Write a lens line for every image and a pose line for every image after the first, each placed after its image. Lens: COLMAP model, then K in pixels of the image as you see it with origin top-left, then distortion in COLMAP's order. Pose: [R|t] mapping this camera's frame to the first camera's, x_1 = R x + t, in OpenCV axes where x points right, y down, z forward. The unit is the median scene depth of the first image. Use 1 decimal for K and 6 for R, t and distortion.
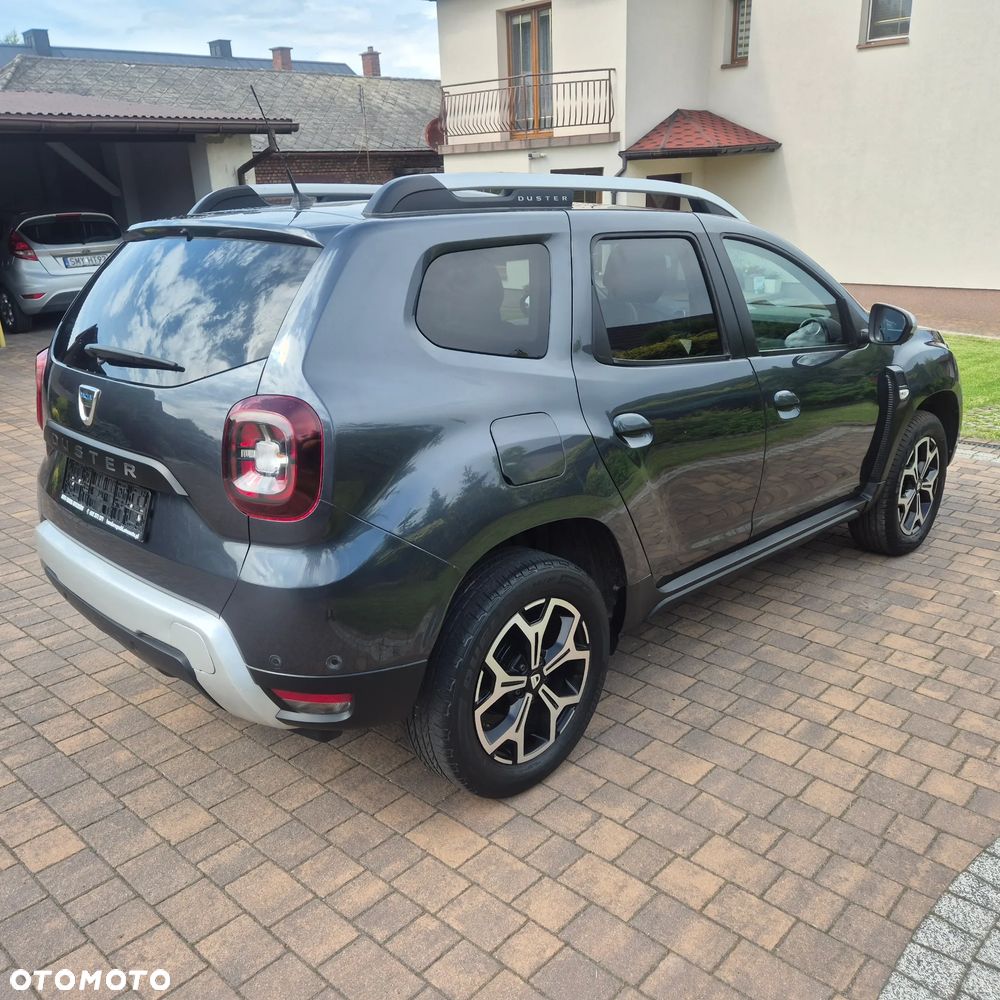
lens RADIAL K [[893.1, 0, 486.9], [0, 893.1, 496.6], [0, 0, 1]] dist [0.079572, -0.071639]
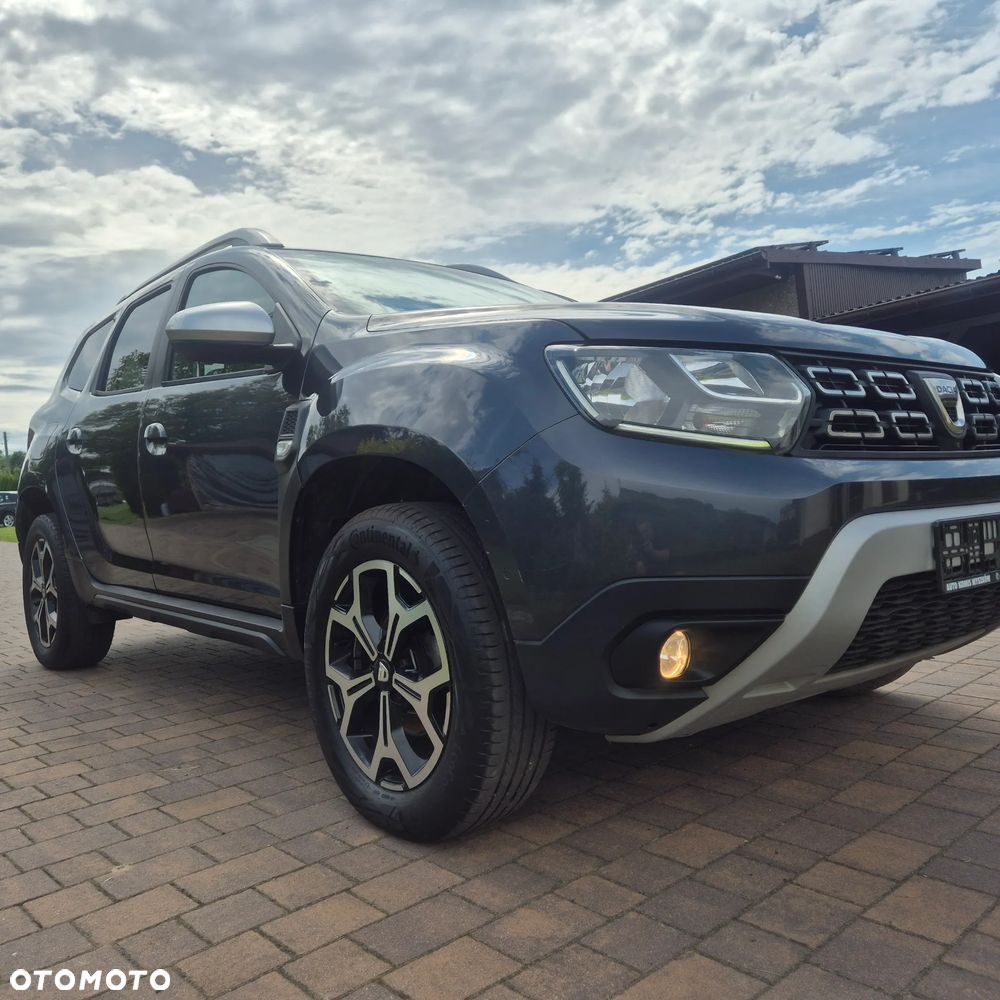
lens RADIAL K [[893.1, 0, 486.9], [0, 893.1, 496.6], [0, 0, 1]] dist [0.079572, -0.071639]
pose [[-0.087839, 0.023817, -0.995850, 1.539774], [-0.243327, 0.968917, 0.044635, -0.215304], [0.965959, 0.246238, -0.079313, 1.806806]]
